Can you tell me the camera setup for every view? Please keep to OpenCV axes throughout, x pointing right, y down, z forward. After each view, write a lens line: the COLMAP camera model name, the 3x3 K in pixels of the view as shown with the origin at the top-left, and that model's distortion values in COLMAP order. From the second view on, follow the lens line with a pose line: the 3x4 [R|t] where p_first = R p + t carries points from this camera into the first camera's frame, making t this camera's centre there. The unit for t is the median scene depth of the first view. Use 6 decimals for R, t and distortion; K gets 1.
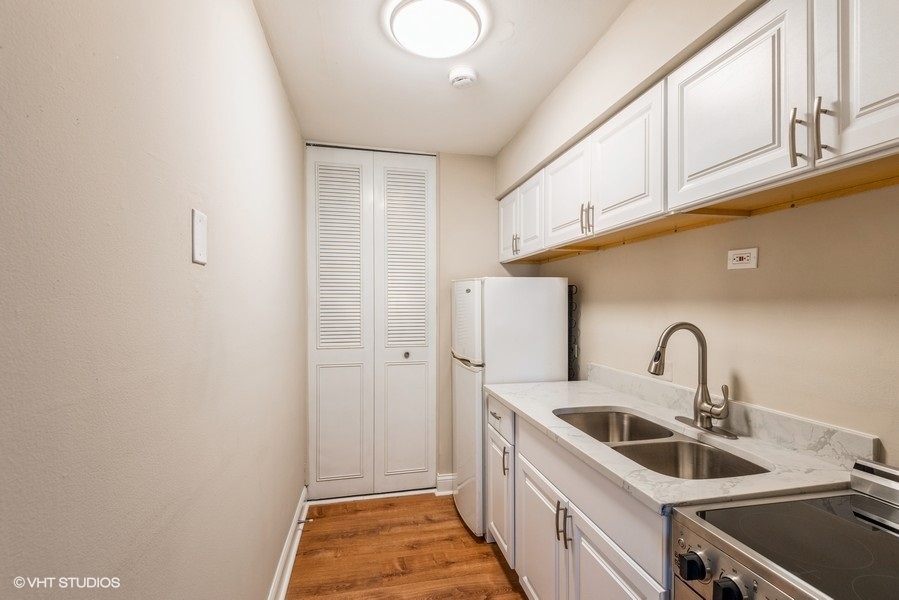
lens RADIAL K [[413.2, 0, 449.5], [0, 413.2, 300.0], [0, 0, 1]] dist [0.034645, -0.020606]
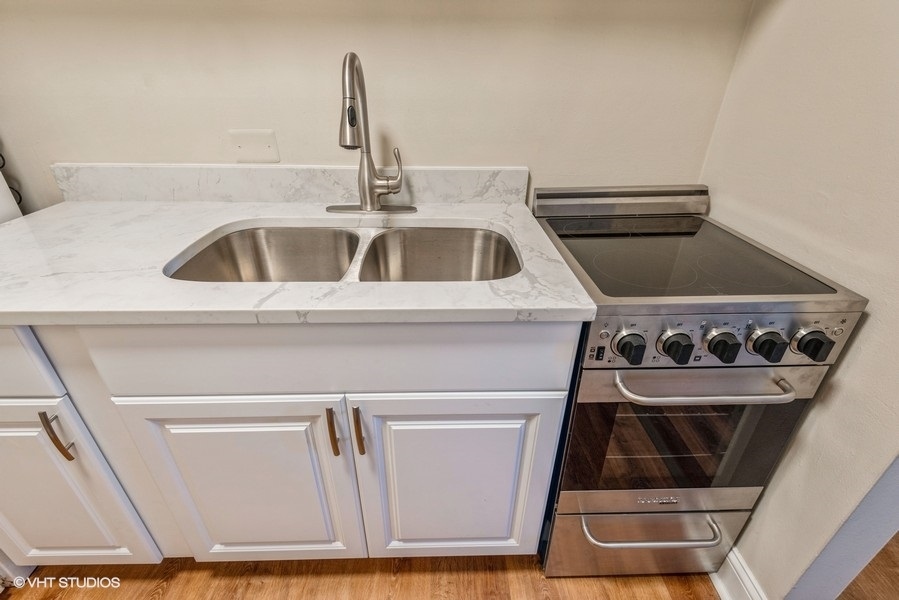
lens RADIAL K [[406.8, 0, 449.9], [0, 406.8, 292.9], [0, 0, 1]] dist [0.036550, -0.025477]
pose [[0.181556, -0.464520, 0.866752, -0.115630], [-0.018967, 0.879582, 0.475369, 0.076616], [-0.983198, -0.102746, 0.150883, 0.765662]]
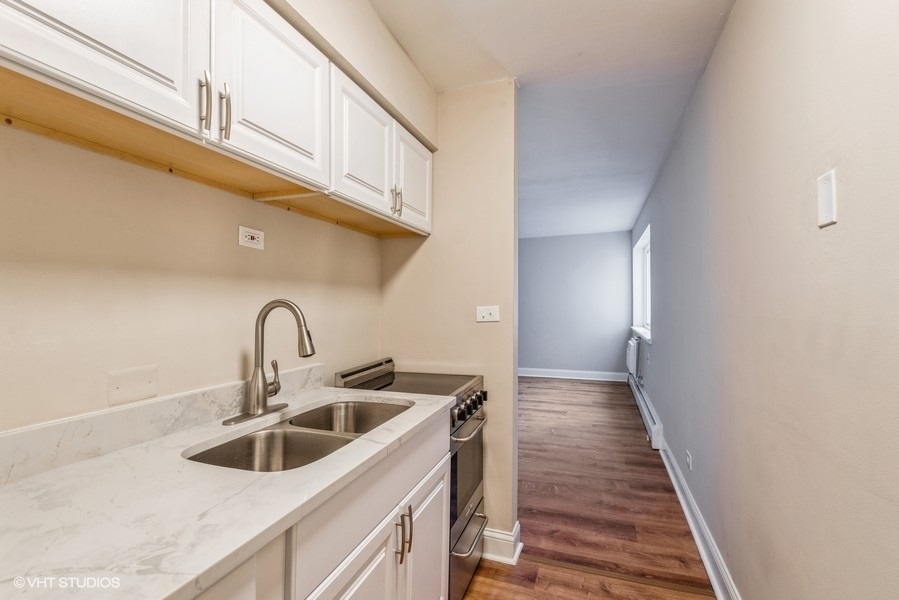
lens RADIAL K [[413.2, 0, 449.5], [0, 413.2, 300.0], [0, 0, 1]] dist [0.034645, -0.020606]
pose [[-0.850274, 0.007252, 0.526291, -0.254730], [-0.000695, 0.999889, -0.014900, 0.069792], [-0.526340, -0.013035, -0.850174, 1.662186]]
